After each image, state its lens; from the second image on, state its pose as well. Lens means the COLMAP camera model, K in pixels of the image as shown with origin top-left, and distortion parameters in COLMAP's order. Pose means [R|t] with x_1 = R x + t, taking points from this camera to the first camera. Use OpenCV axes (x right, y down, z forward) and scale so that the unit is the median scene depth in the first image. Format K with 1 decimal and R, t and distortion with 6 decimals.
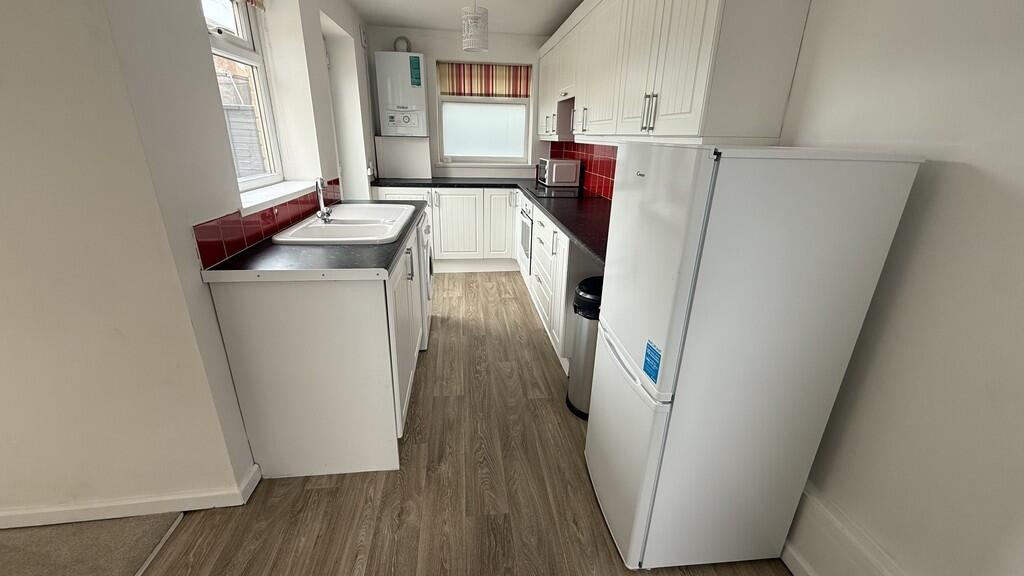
lens RADIAL K [[408.3, 0, 511.3], [0, 408.3, 288.6], [0, 0, 1]] dist [-0.001886, 0.000240]
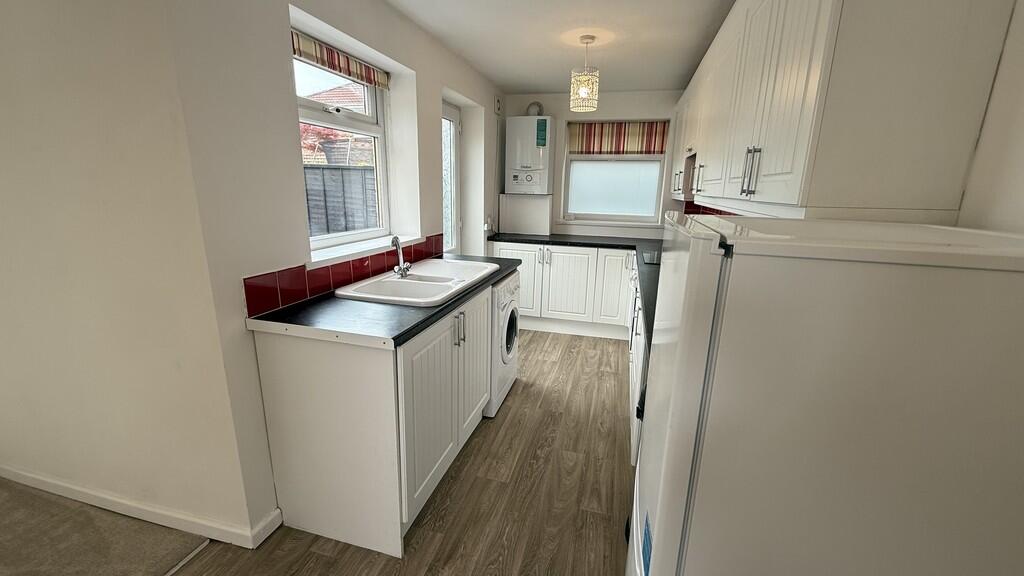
lens RADIAL K [[408.3, 0, 509.9], [0, 408.3, 288.6], [0, 0, 1]] dist [-0.001886, 0.000240]
pose [[0.925441, 0.089394, -0.368195, 0.181683], [-0.133361, 0.986436, -0.095699, -0.070912], [0.354646, 0.137666, 0.924810, 0.142963]]
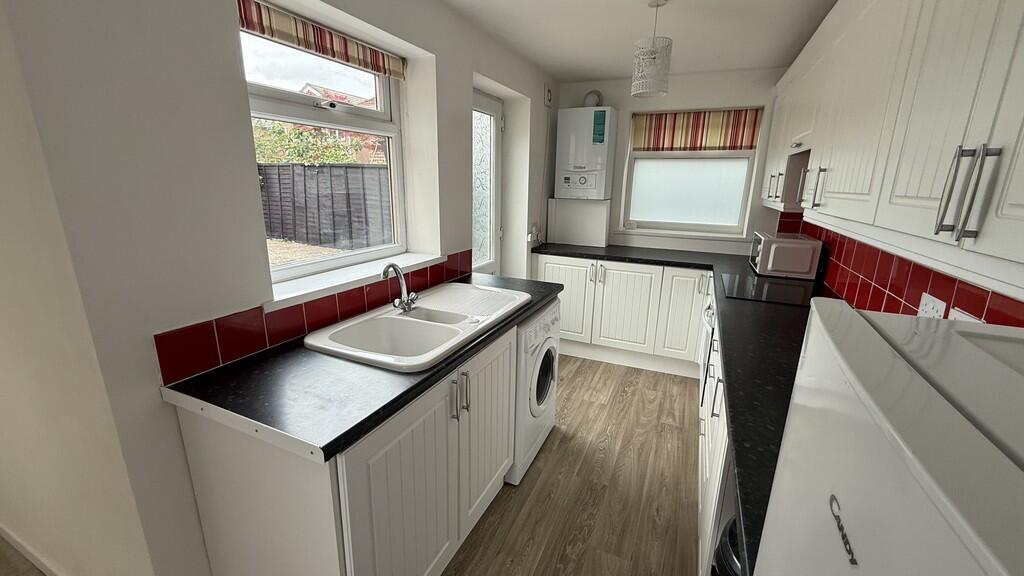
lens RADIAL K [[408.3, 0, 509.7], [0, 408.3, 288.5], [0, 0, 1]] dist [-0.001886, 0.000240]
pose [[0.855338, 0.124232, -0.502954, 0.139619], [-0.179467, 0.981763, -0.062707, -0.195167], [0.485992, 0.143900, 0.862035, 0.380702]]
